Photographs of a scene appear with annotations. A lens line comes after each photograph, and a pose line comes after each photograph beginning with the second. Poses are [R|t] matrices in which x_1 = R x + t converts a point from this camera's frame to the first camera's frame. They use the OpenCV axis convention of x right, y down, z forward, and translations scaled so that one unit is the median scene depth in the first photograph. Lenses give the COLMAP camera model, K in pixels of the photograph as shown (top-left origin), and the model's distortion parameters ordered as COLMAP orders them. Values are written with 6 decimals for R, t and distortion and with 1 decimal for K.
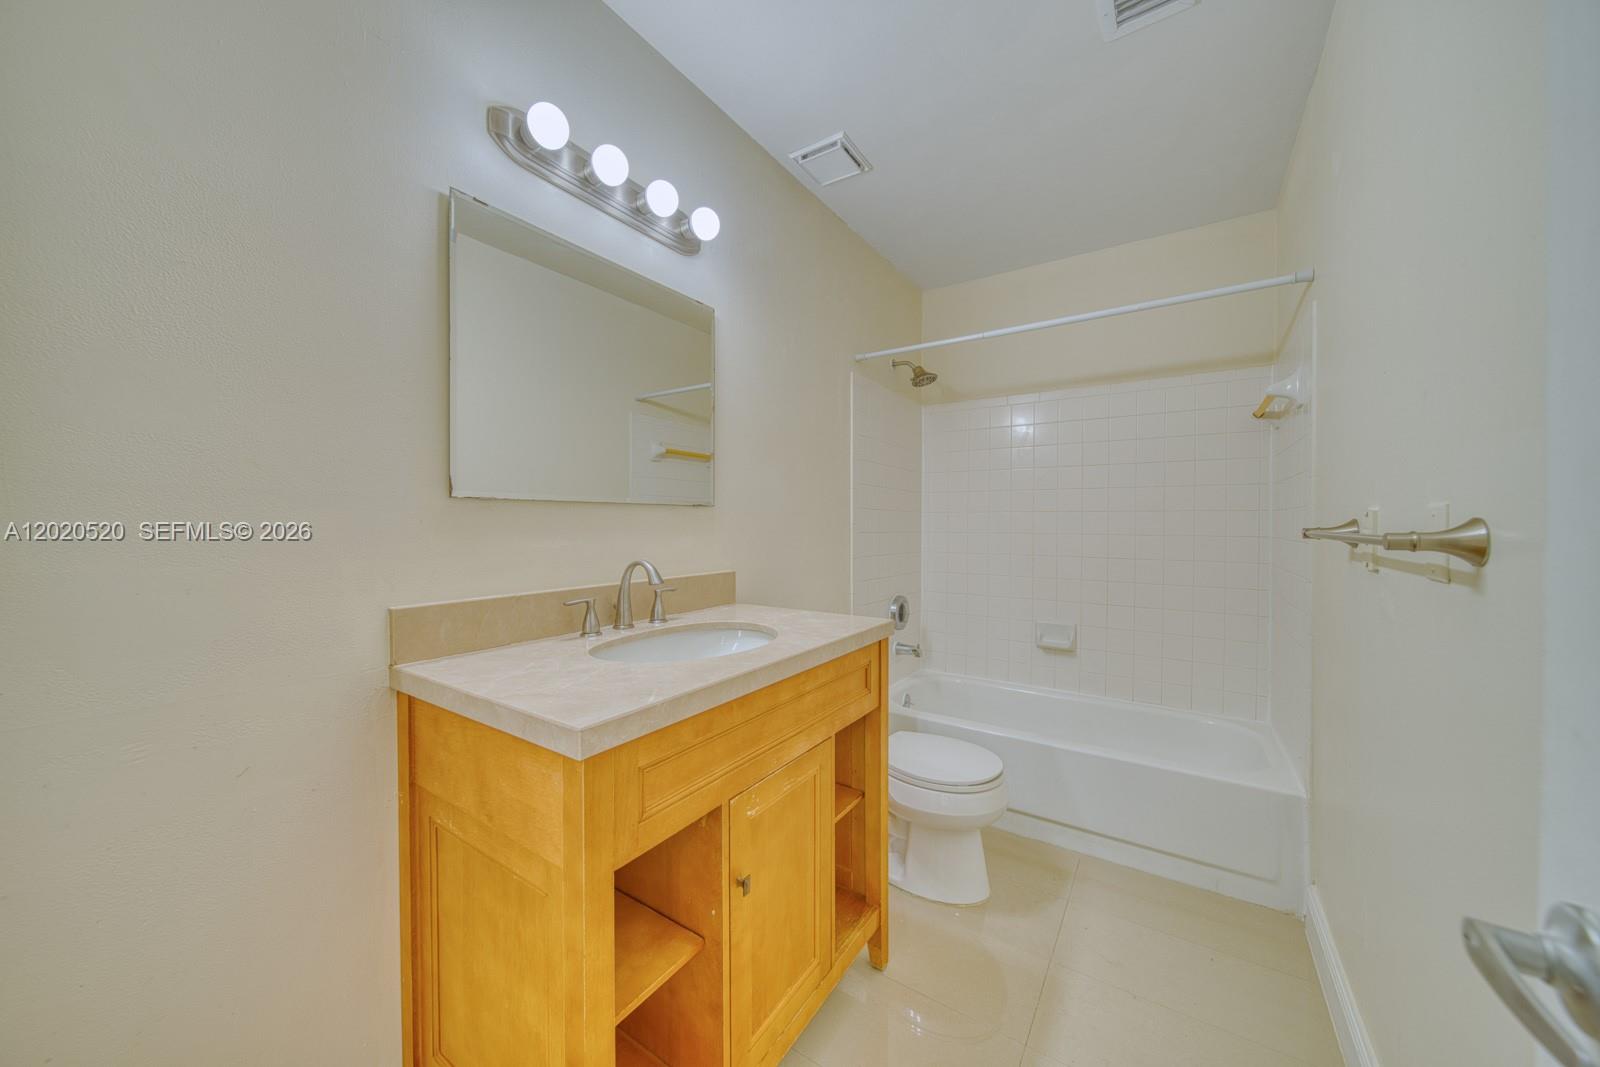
lens RADIAL K [[569.0, 0, 796.6], [0, 569.0, 533.6], [0, 0, 1]] dist [-0.002899, -0.000052]
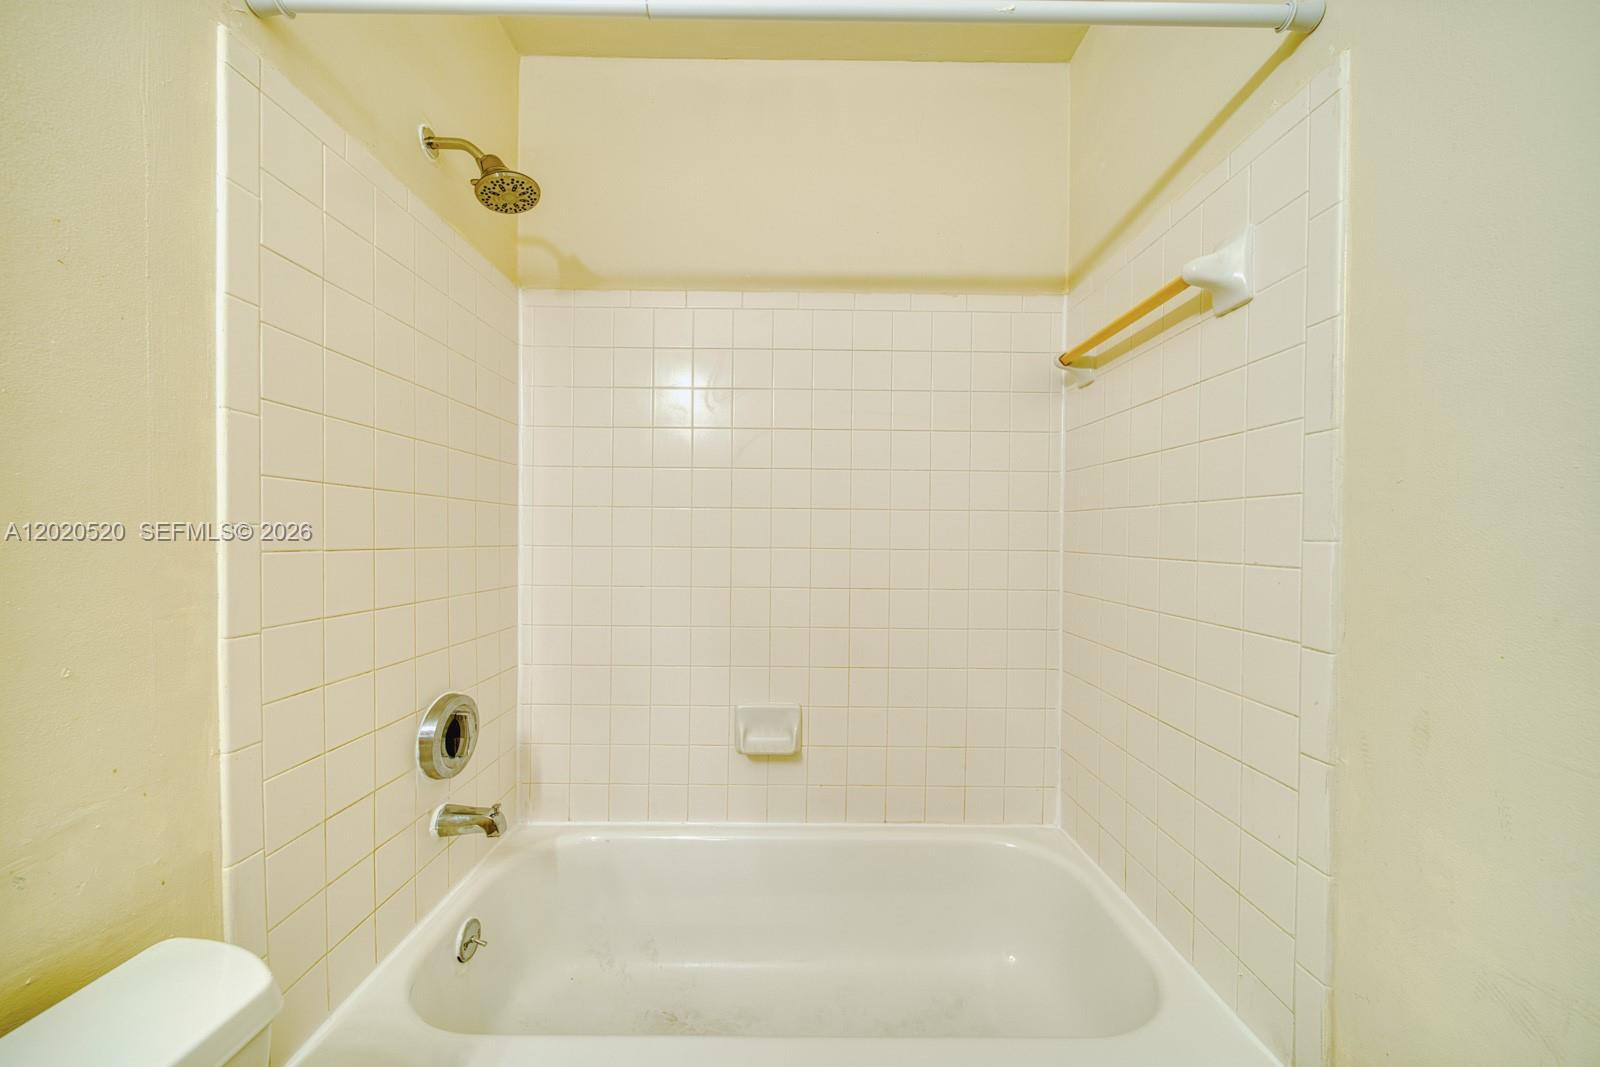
lens RADIAL K [[569.0, 0, 796.1], [0, 569.0, 541.2], [0, 0, 1]] dist [-0.002899, -0.000052]
pose [[0.833259, 0.001595, 0.552881, 0.169403], [0.004366, 0.999946, -0.009465, -0.001581], [-0.552866, 0.010301, 0.833206, 0.523546]]
